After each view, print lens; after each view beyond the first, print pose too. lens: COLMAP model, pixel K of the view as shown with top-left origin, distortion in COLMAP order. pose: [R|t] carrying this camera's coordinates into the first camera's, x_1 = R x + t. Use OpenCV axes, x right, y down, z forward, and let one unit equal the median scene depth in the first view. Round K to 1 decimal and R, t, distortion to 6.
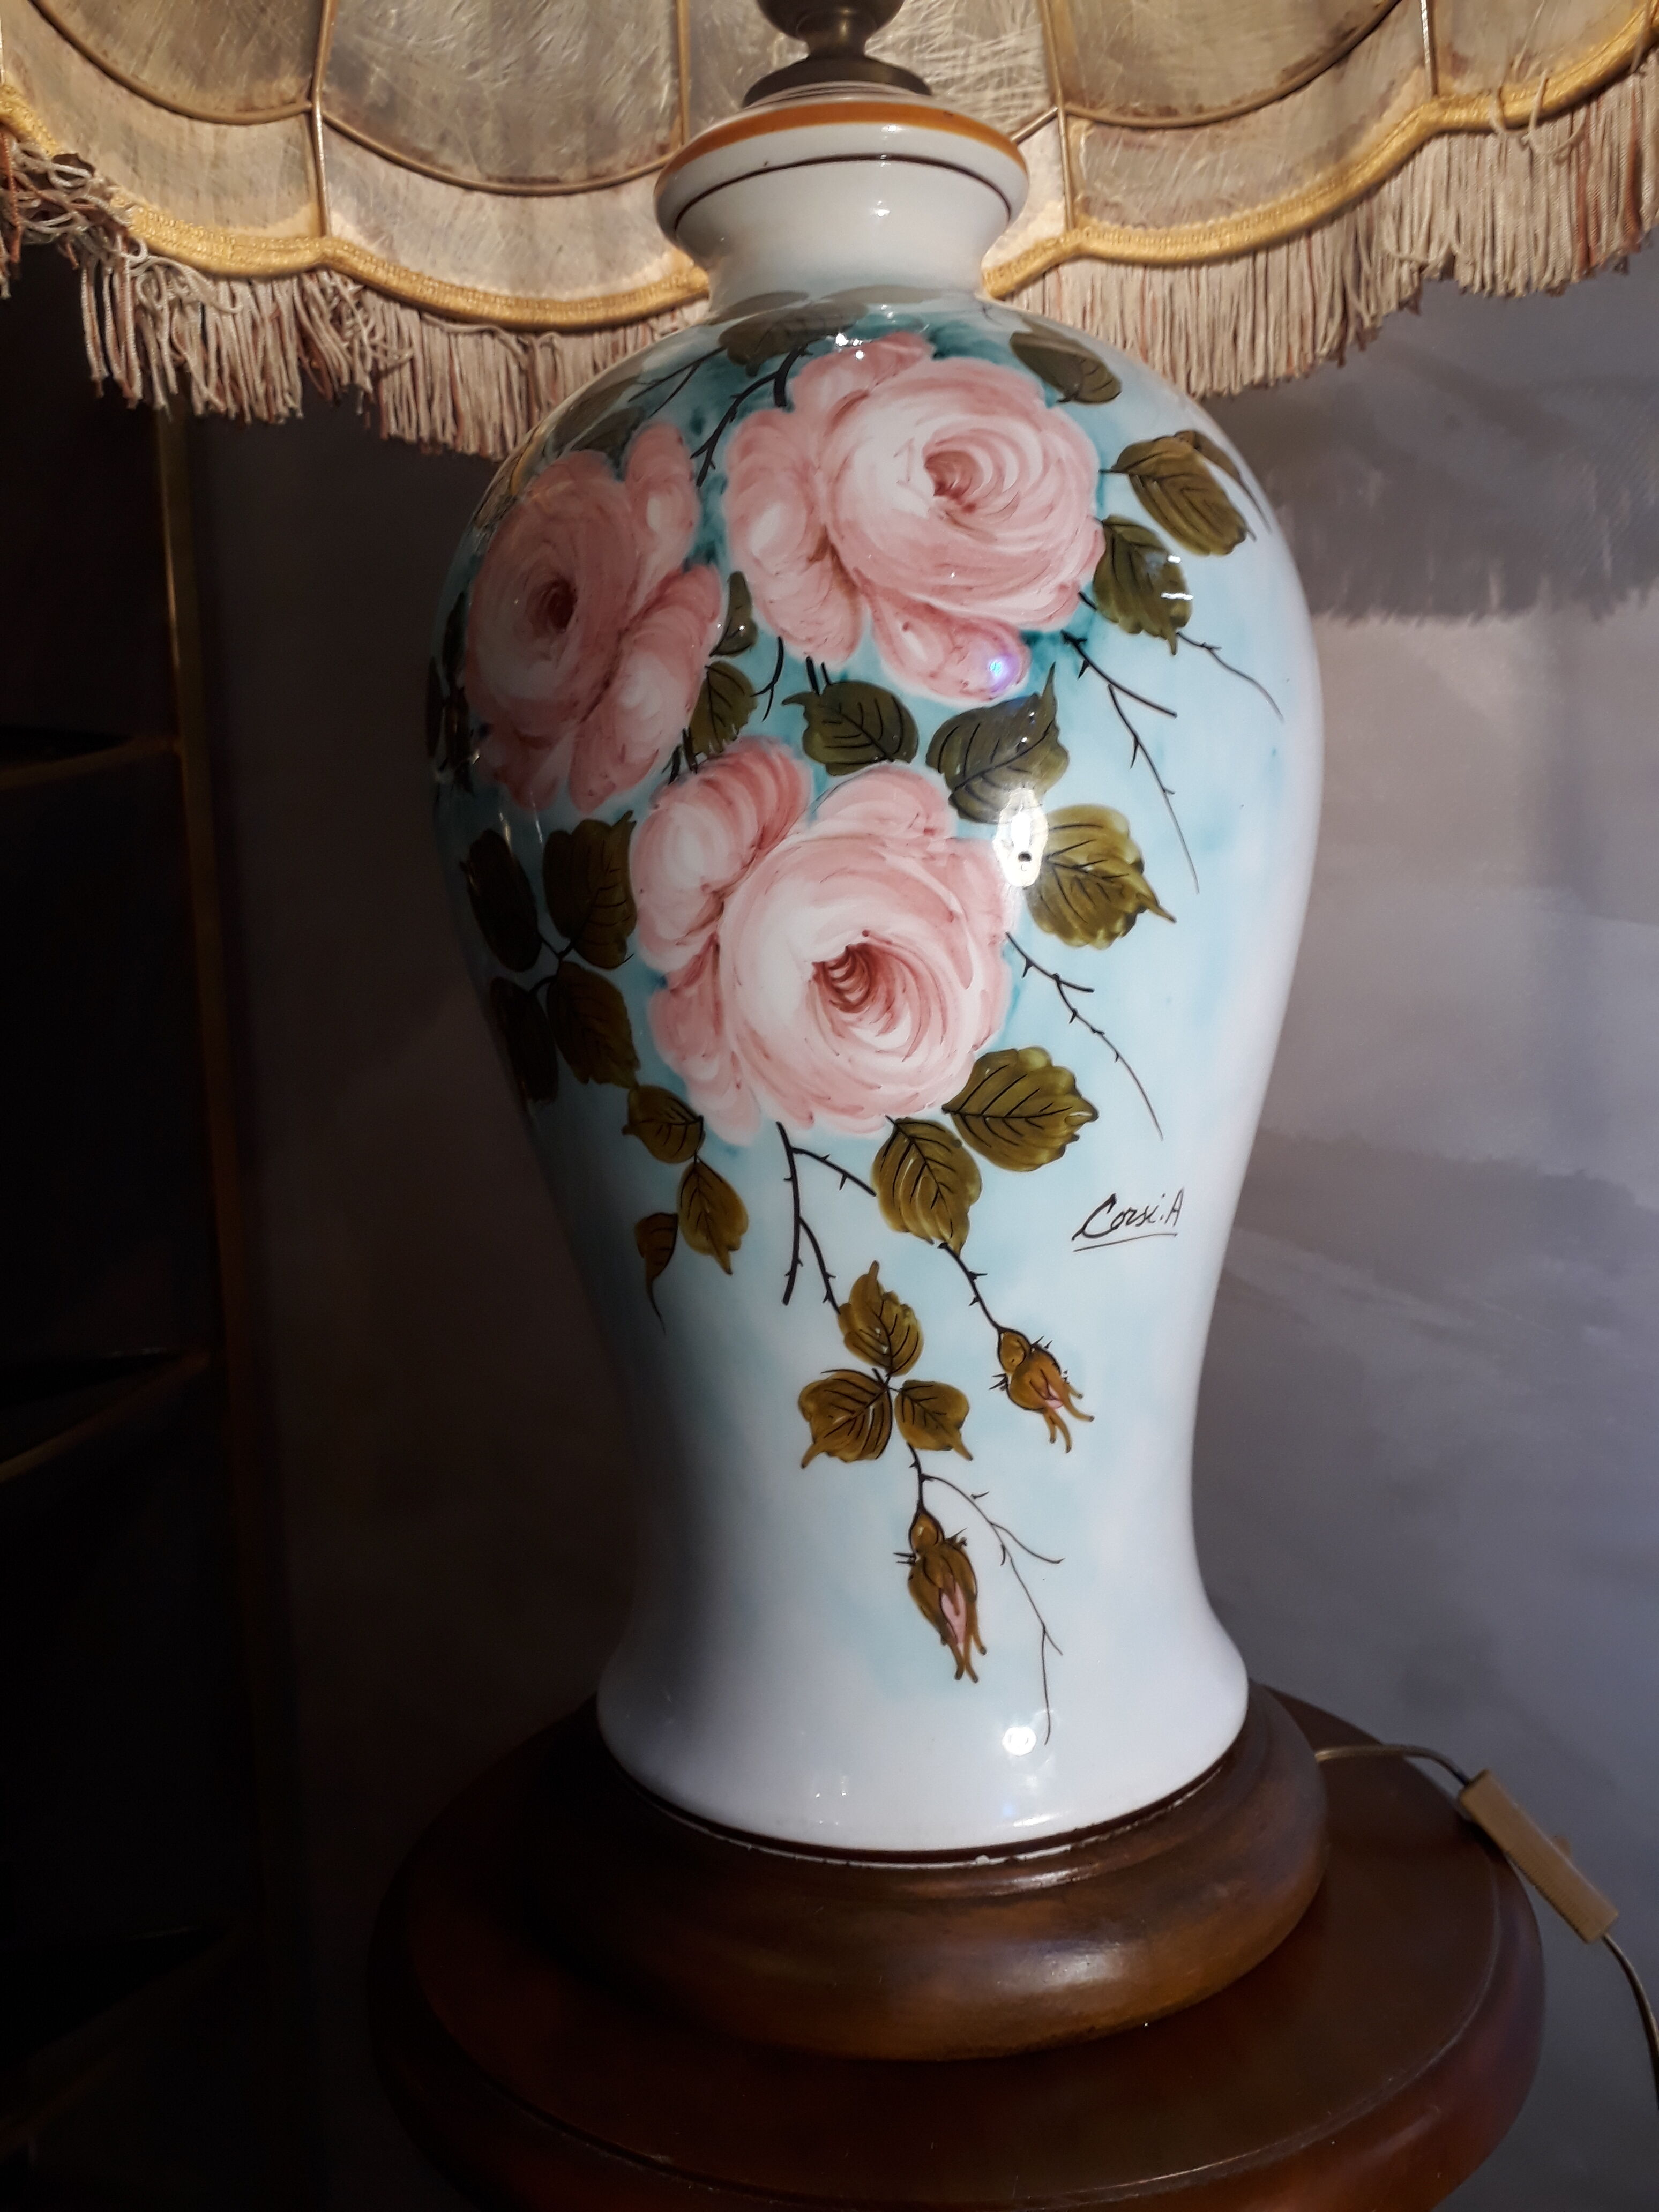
lens RADIAL K [[1753.9, 0, 827.7], [0, 1753.9, 1119.6], [0, 0, 1]] dist [0.044702, -0.082500]
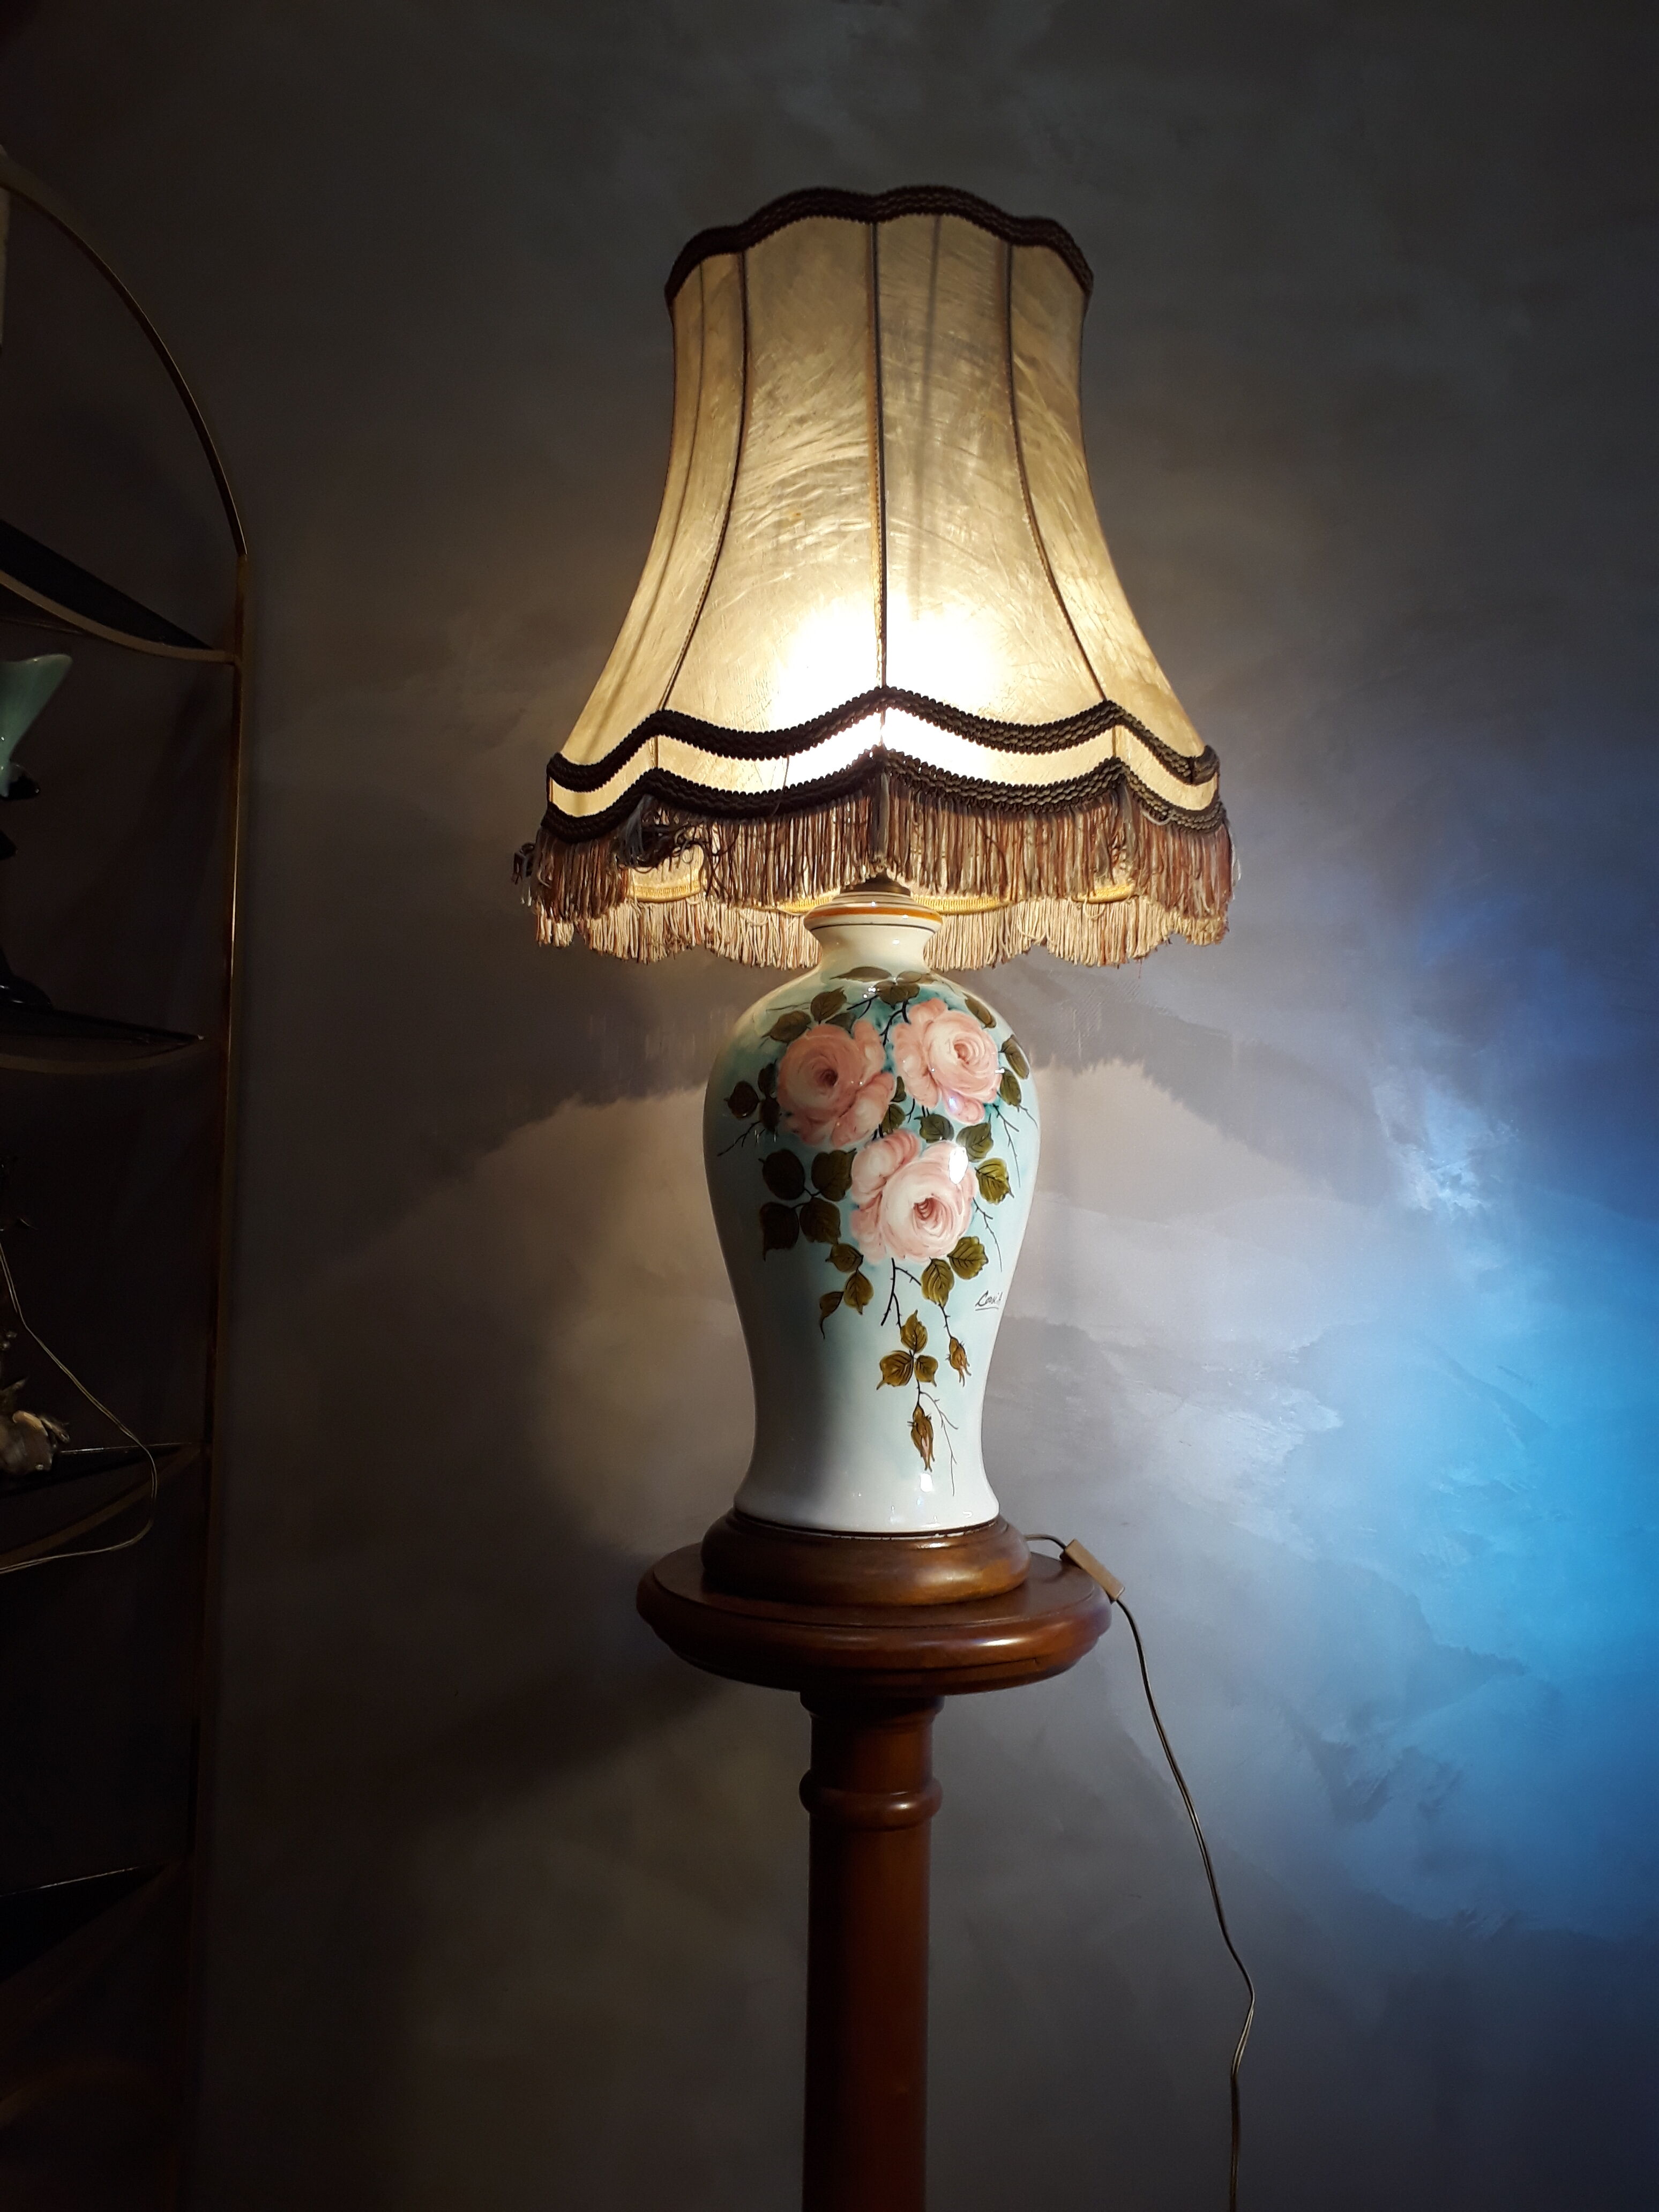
lens RADIAL K [[1753.9, 0, 824.2], [0, 1753.9, 1106.0], [0, 0, 1]] dist [0.044702, -0.082500]
pose [[0.928408, 0.084727, 0.361772, -1.203287], [-0.022794, 0.984808, -0.172144, 0.256339], [-0.370861, 0.151574, 0.916235, -1.651526]]
